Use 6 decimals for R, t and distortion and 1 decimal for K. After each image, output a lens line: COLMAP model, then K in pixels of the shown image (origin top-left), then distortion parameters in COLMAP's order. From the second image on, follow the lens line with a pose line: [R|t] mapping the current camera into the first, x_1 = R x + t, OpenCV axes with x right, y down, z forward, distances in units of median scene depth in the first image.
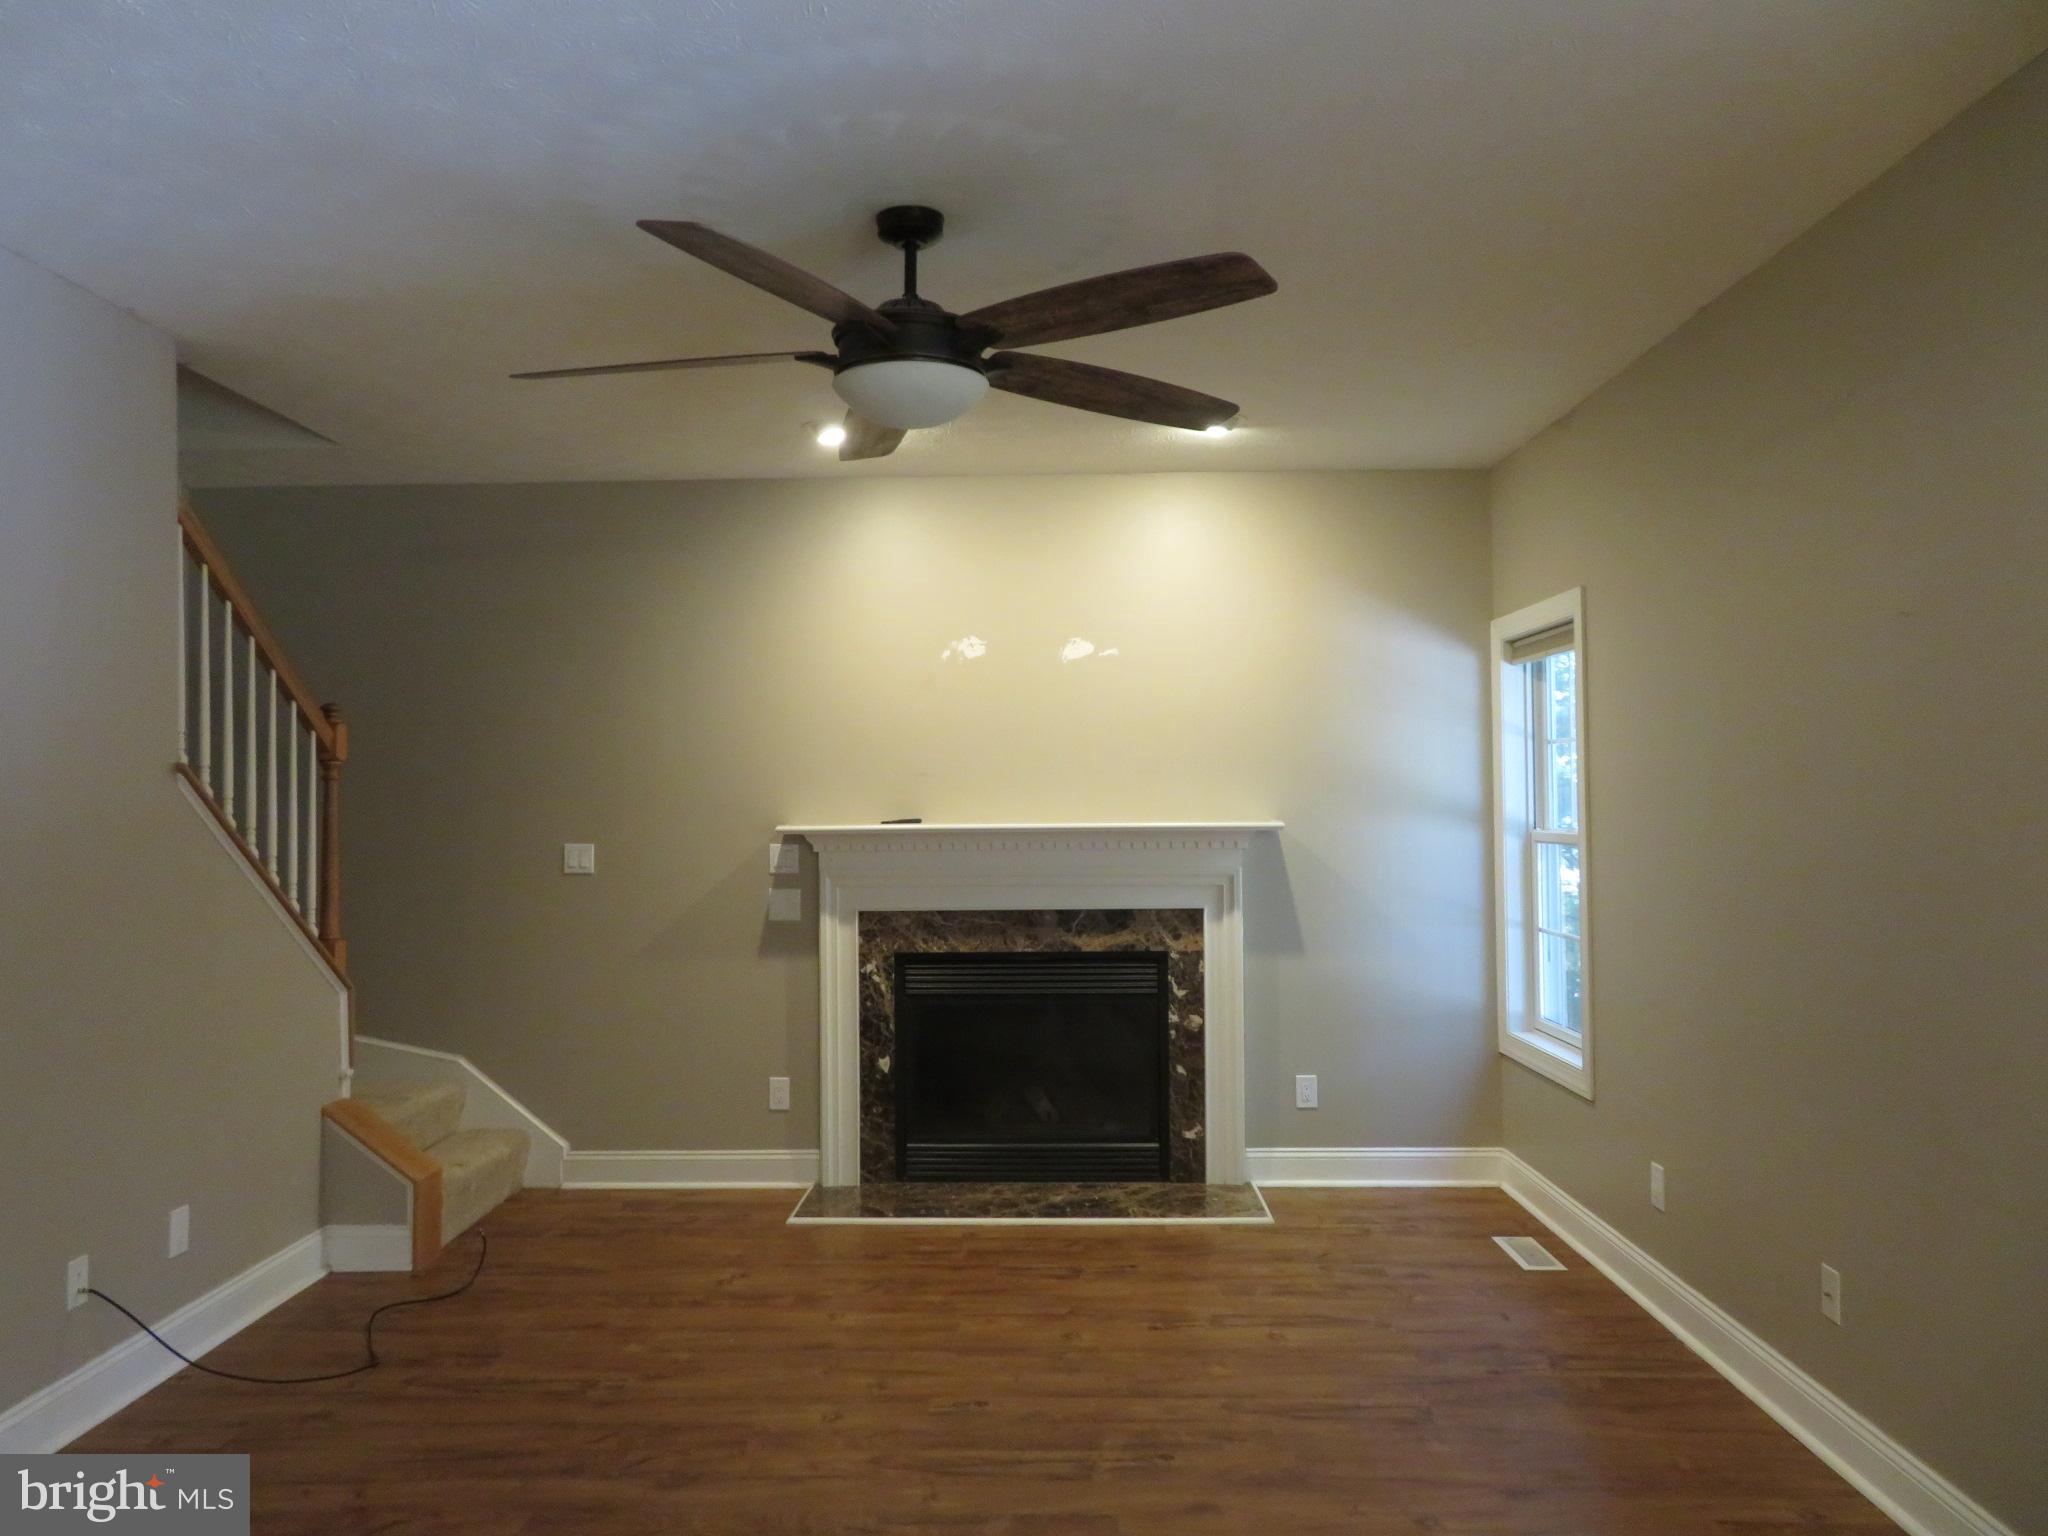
lens RADIAL K [[1468.4, 0, 1021.8], [0, 1468.4, 754.9], [0, 0, 1]] dist [0.003788, 0.002533]
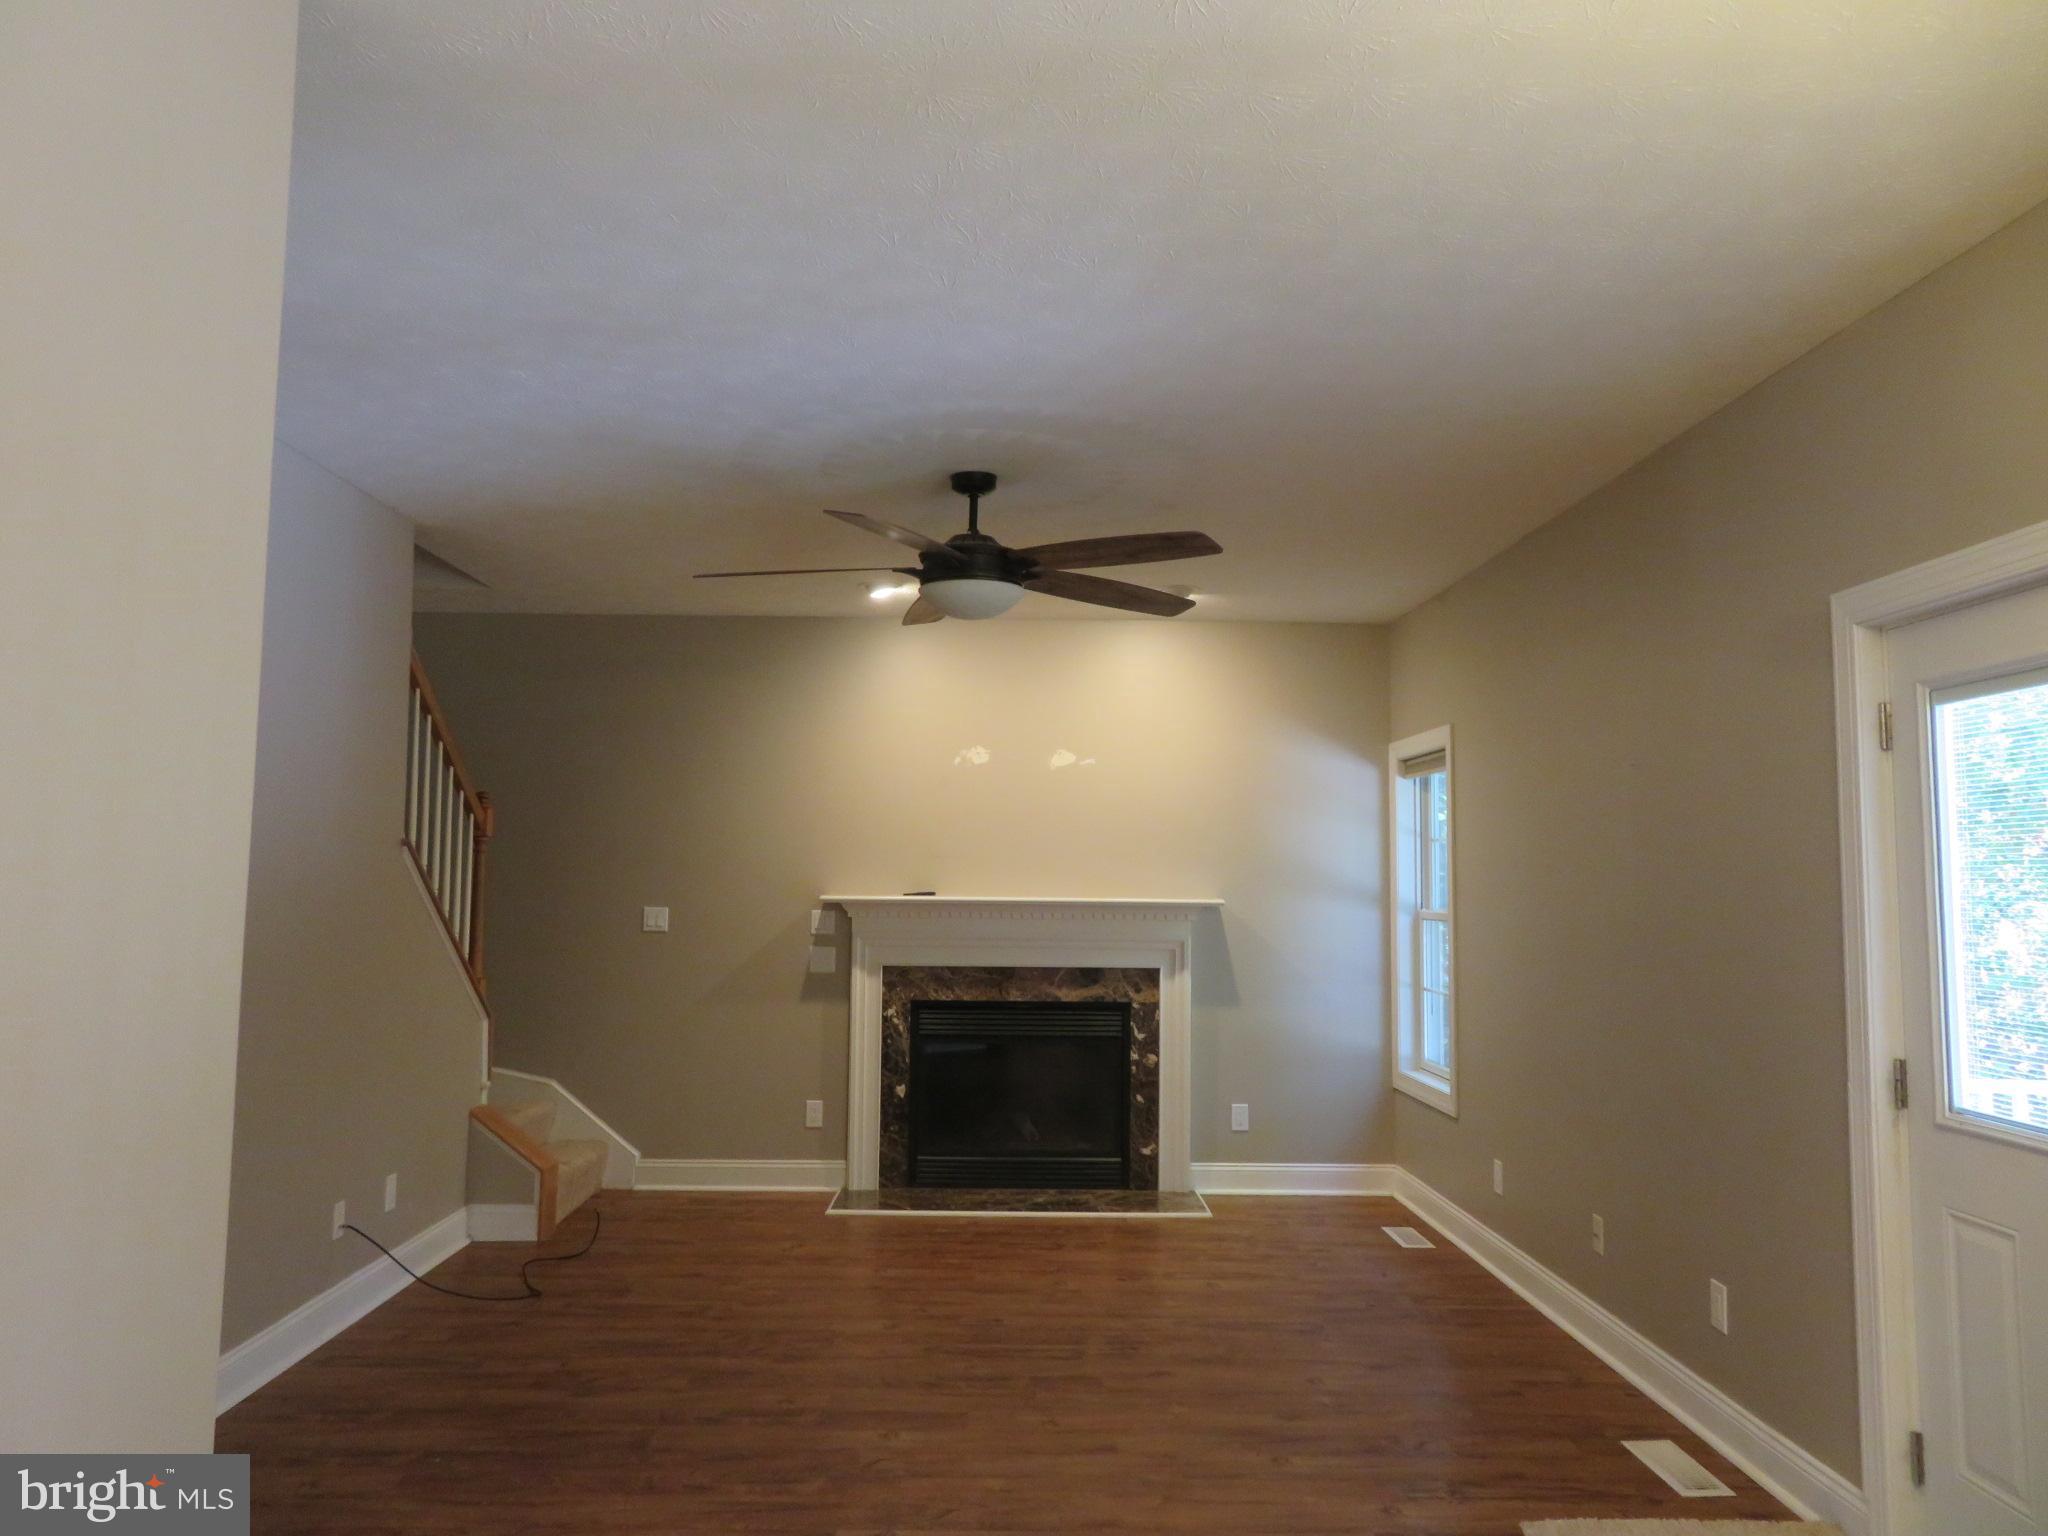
lens RADIAL K [[1468.4, 0, 1021.8], [0, 1468.4, 754.9], [0, 0, 1]] dist [0.003788, 0.002533]
pose [[0.999103, 0.022142, 0.036096, -0.043011], [-0.020173, 0.998336, -0.054014, -0.006832], [-0.037232, 0.053237, 0.997888, -0.254367]]
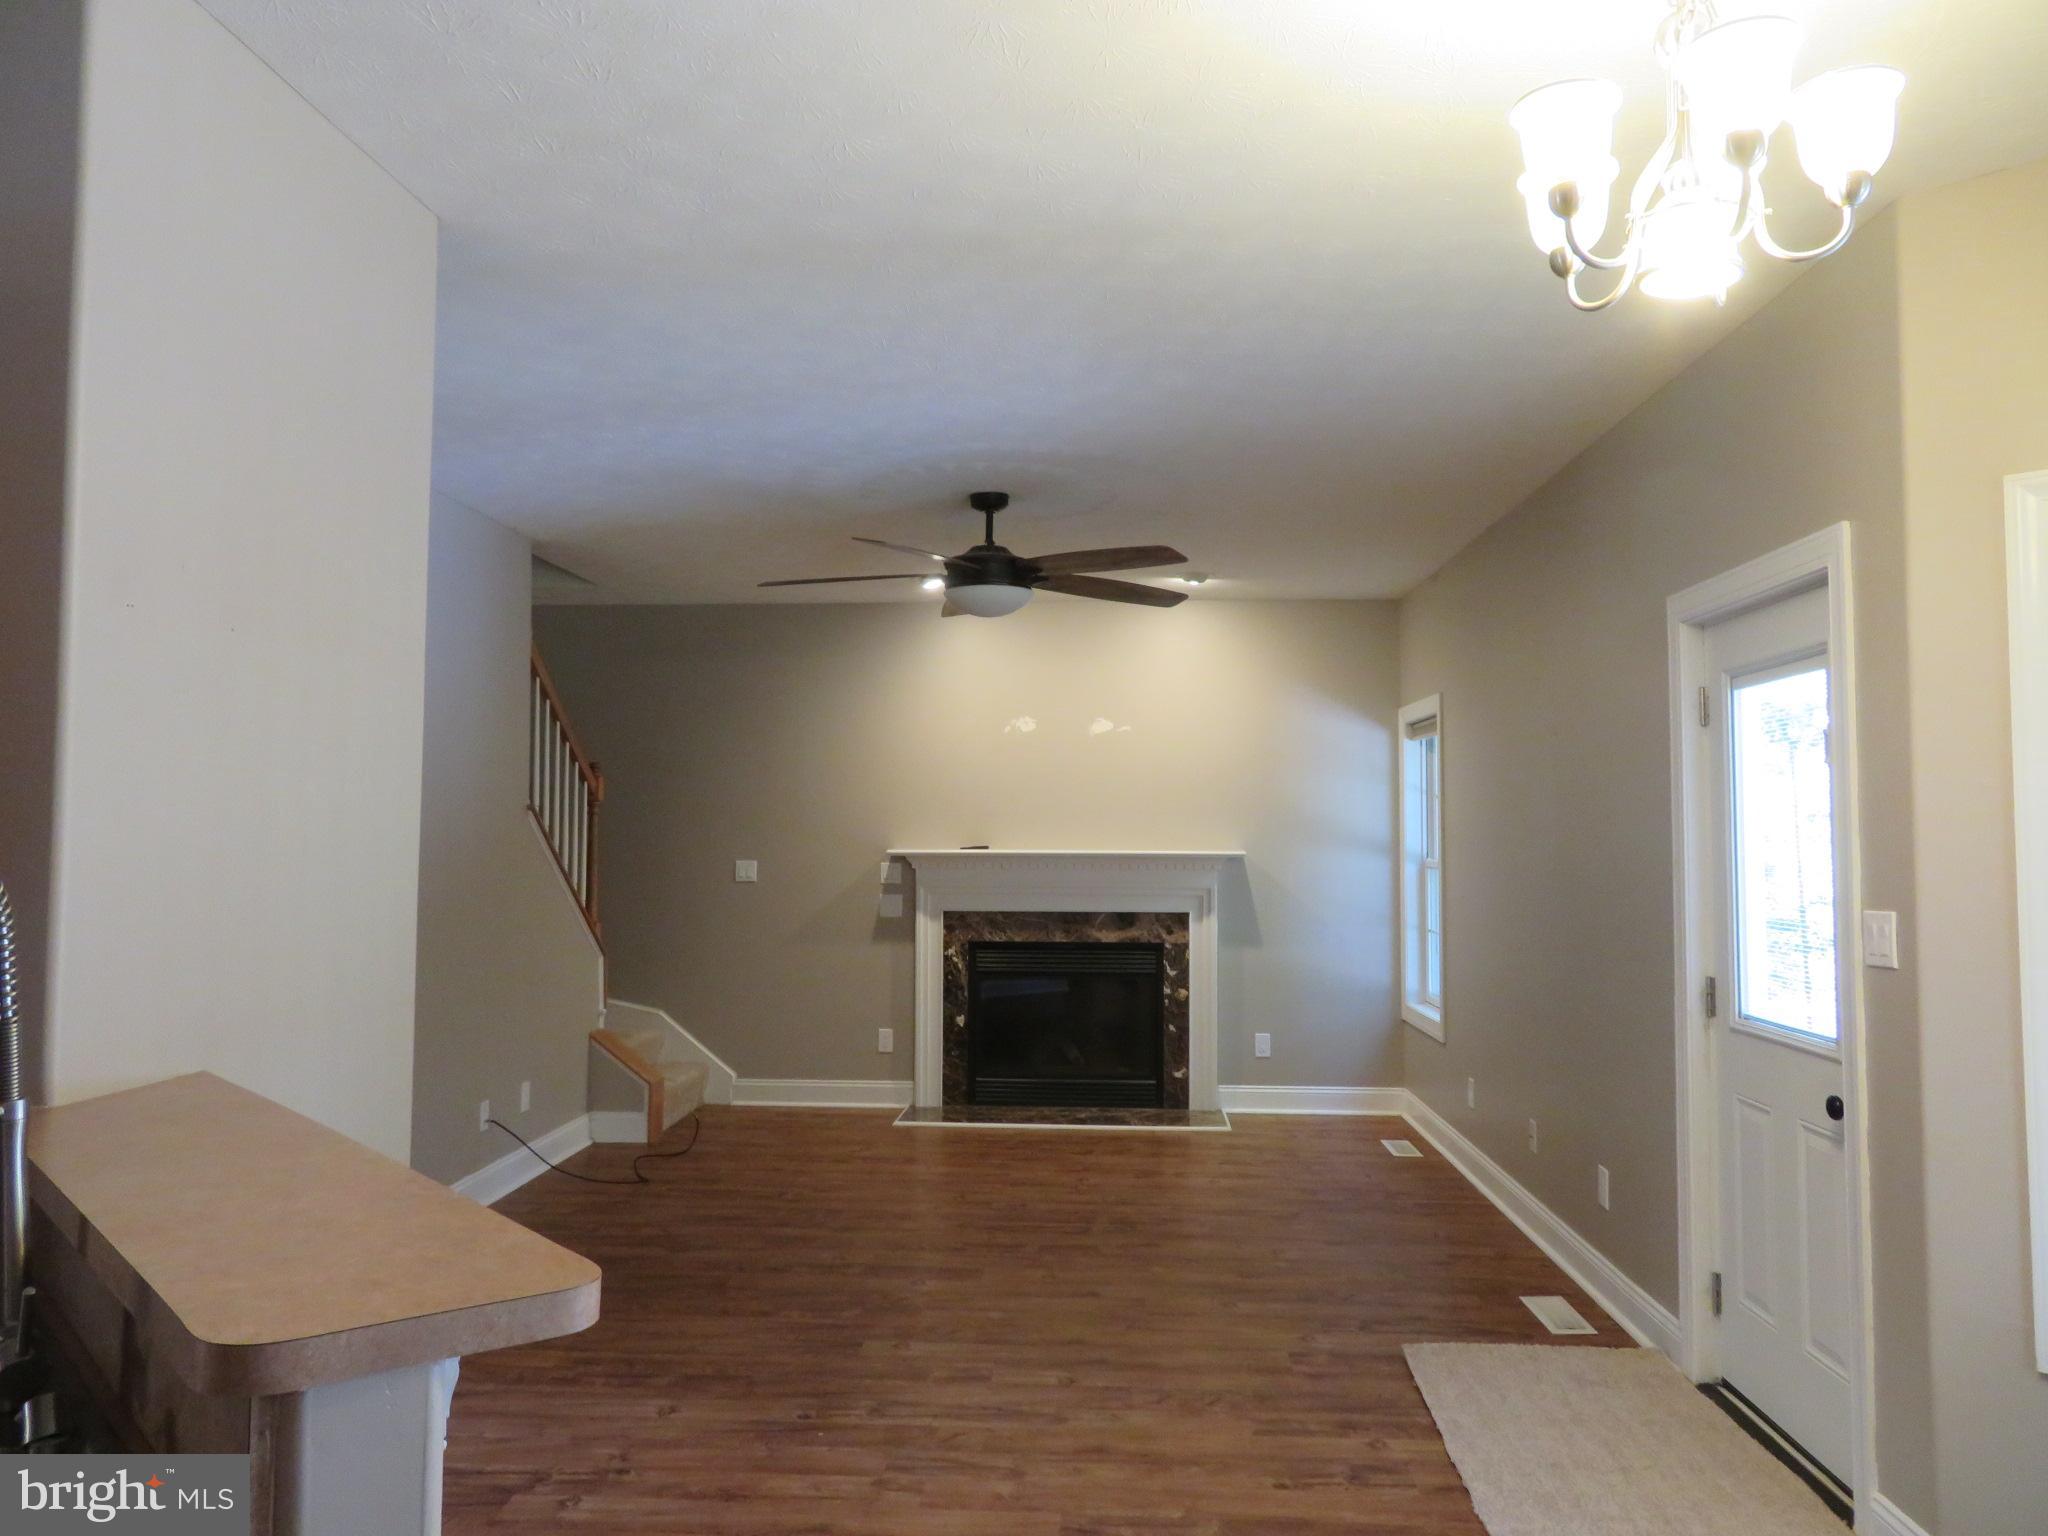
lens RADIAL K [[1467.7, 0, 1024.3], [0, 1467.7, 752.9], [0, 0, 1]] dist [0.019954, -0.079615]
pose [[0.999190, 0.009930, -0.038988, 0.019778], [-0.010800, 0.999696, -0.022175, -0.014862], [0.038756, 0.022578, 0.998994, -0.409846]]
